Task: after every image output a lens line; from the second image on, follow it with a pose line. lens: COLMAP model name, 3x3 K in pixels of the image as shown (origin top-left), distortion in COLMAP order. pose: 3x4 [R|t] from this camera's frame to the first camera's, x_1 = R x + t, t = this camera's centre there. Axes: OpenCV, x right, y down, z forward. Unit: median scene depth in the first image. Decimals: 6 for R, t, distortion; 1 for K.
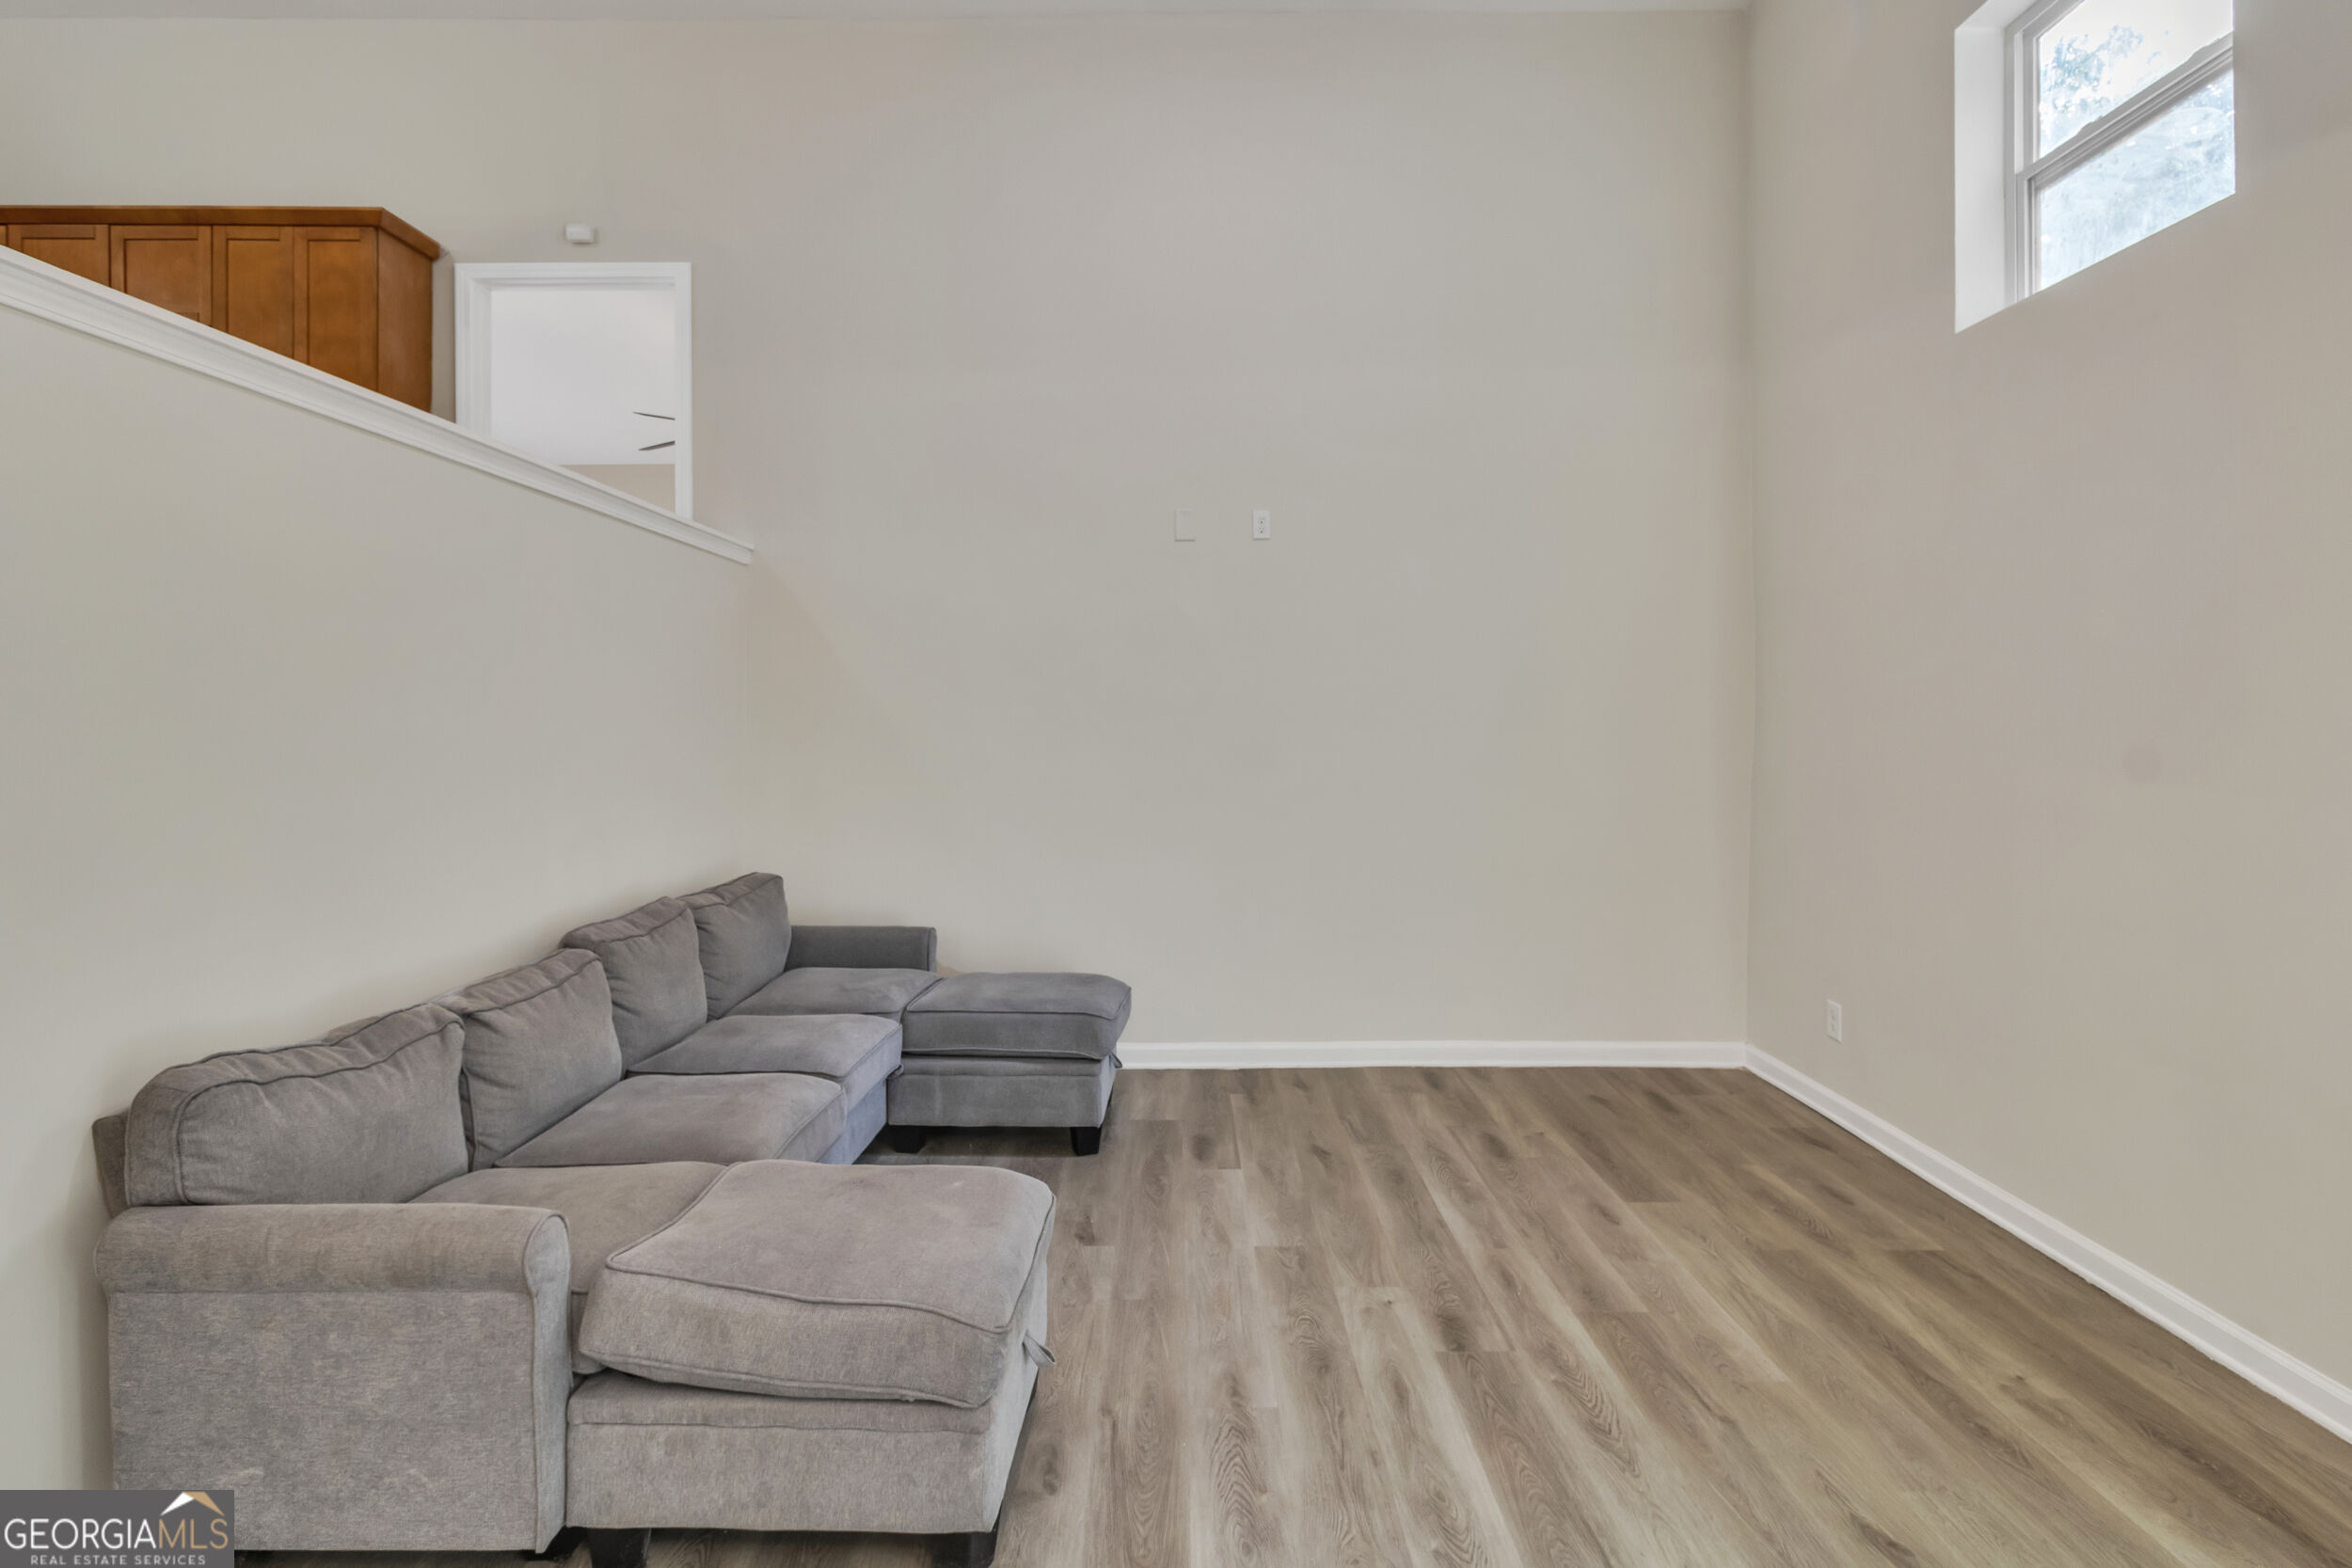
lens RADIAL K [[1104.2, 0, 1171.4], [0, 1104.2, 728.9], [0, 0, 1]] dist [-0.001571, -0.000965]
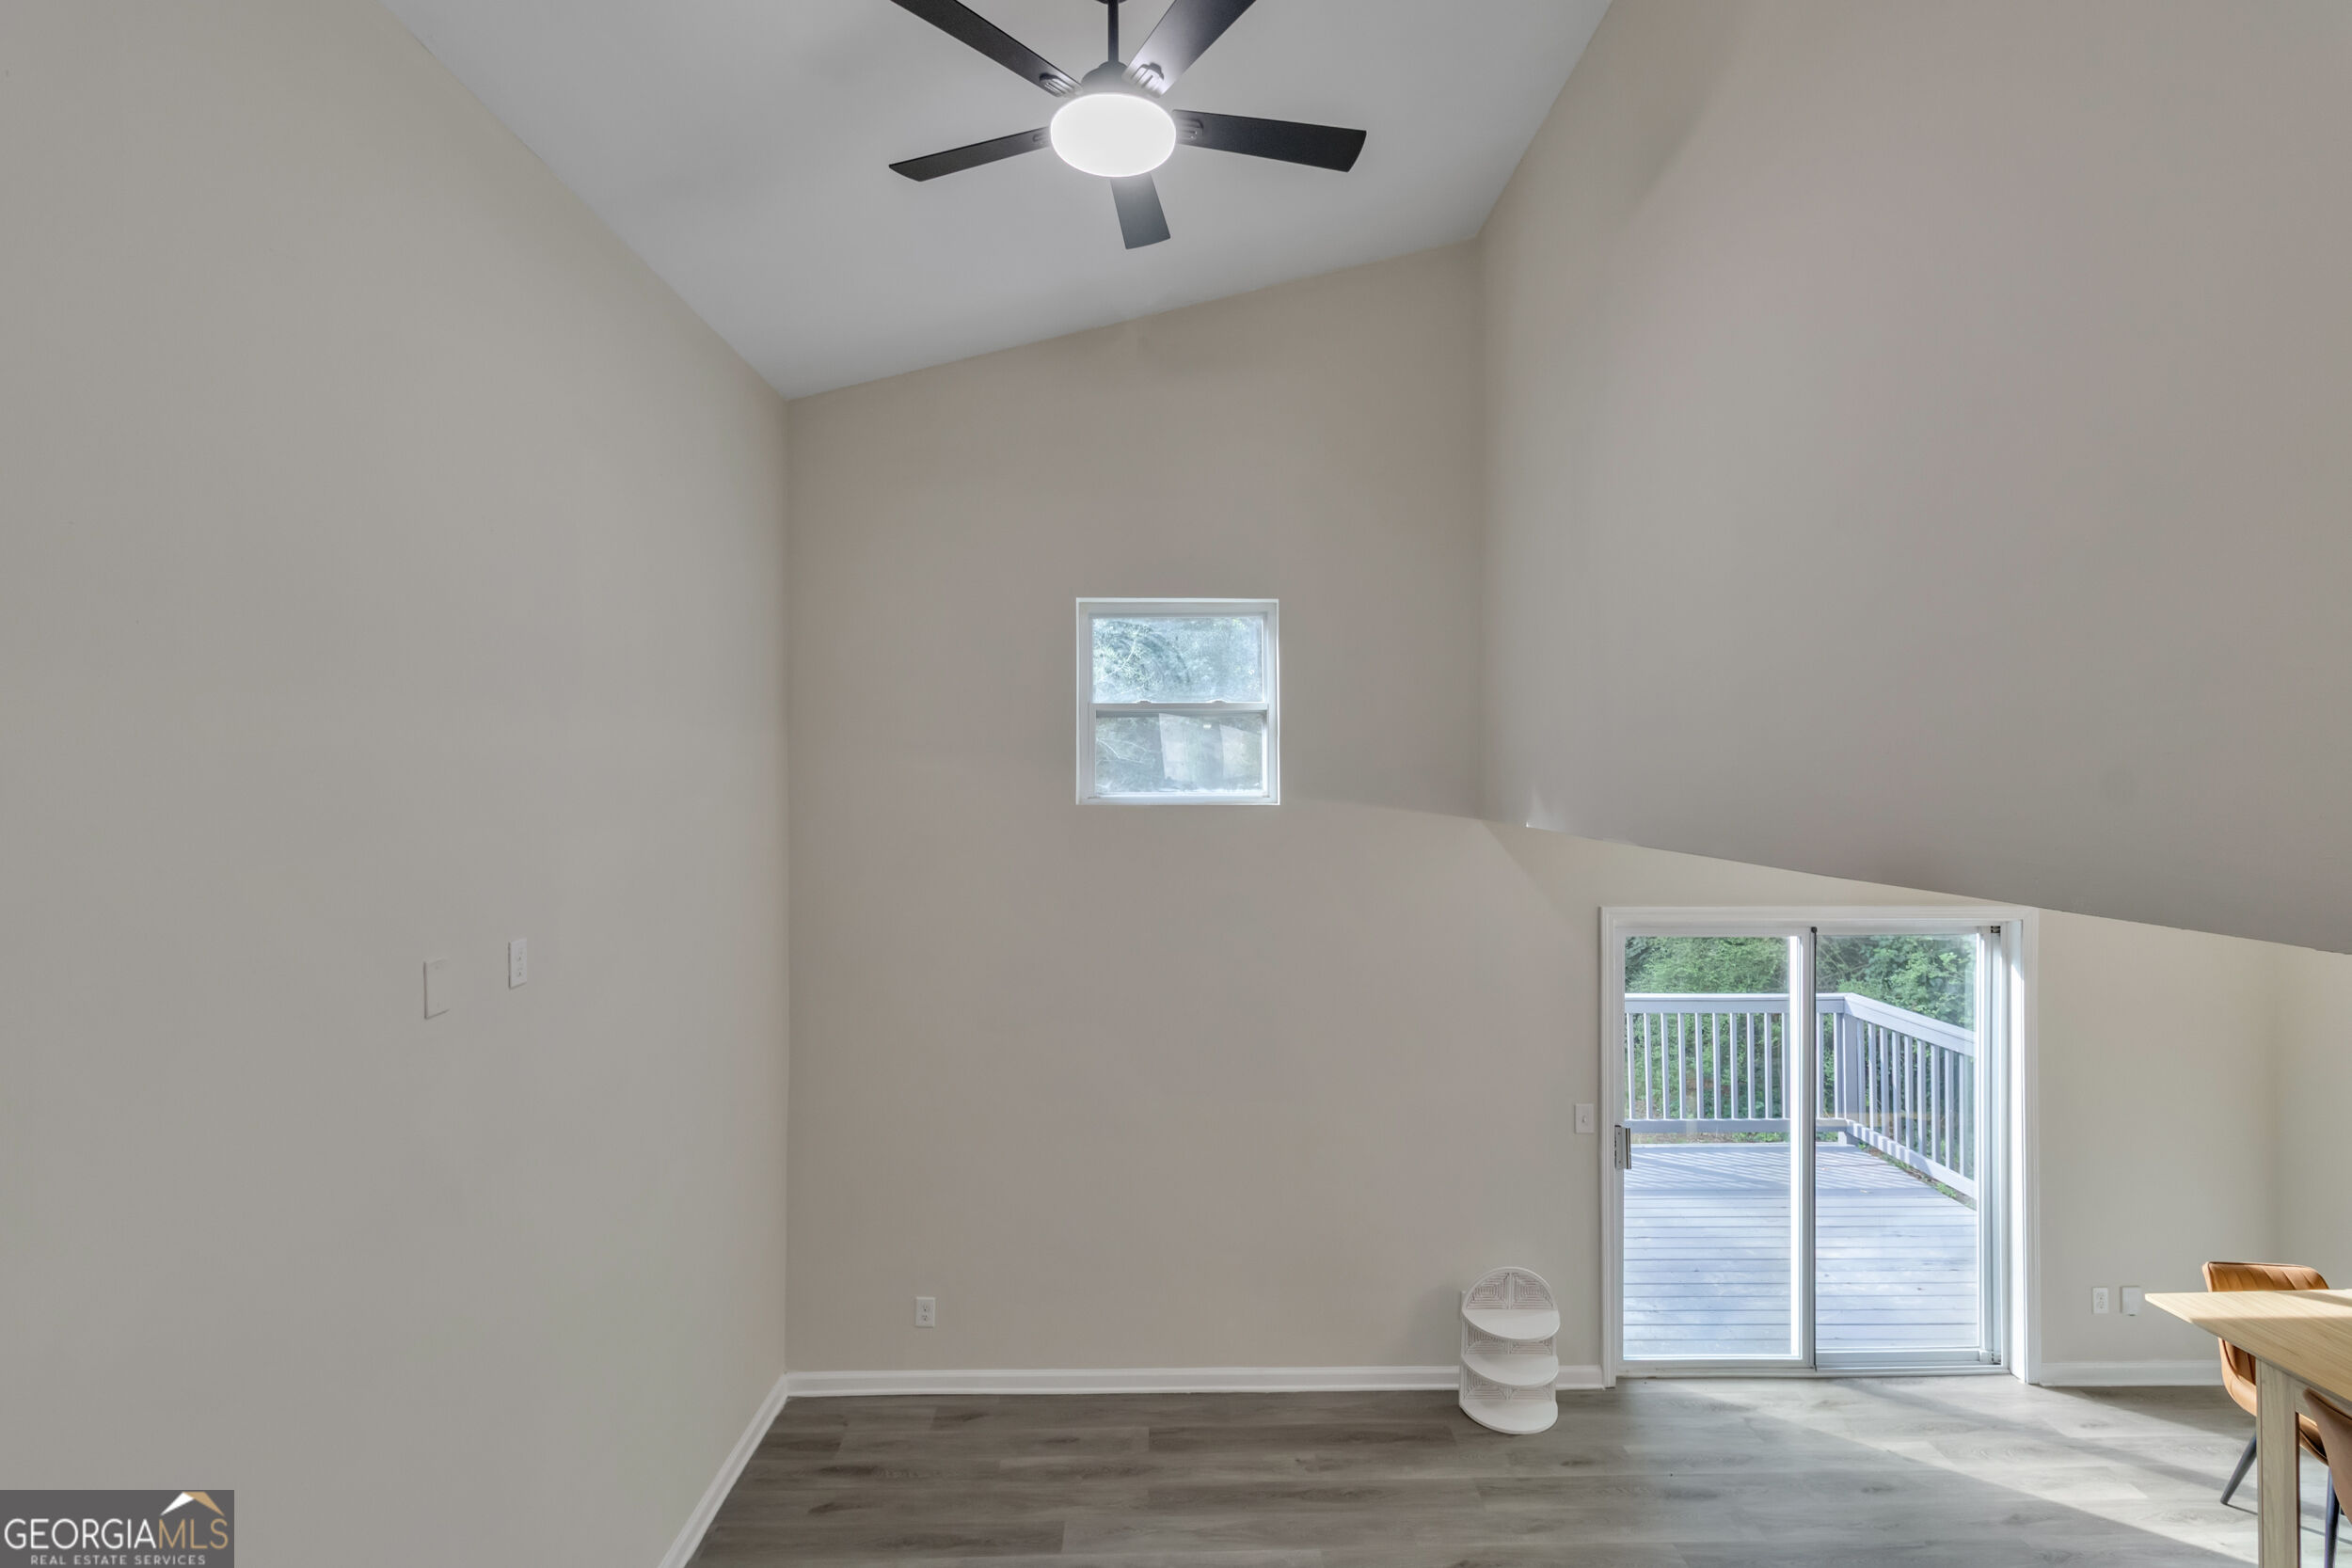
lens RADIAL K [[1104.2, 0, 1174.5], [0, 1104.2, 775.9], [0, 0, 1]] dist [-0.001571, -0.000965]
pose [[-0.030007, -0.001751, 0.999548, -0.812080], [0.006963, 0.999974, 0.001961, -0.426436], [-0.999525, 0.007018, -0.029994, 0.959822]]
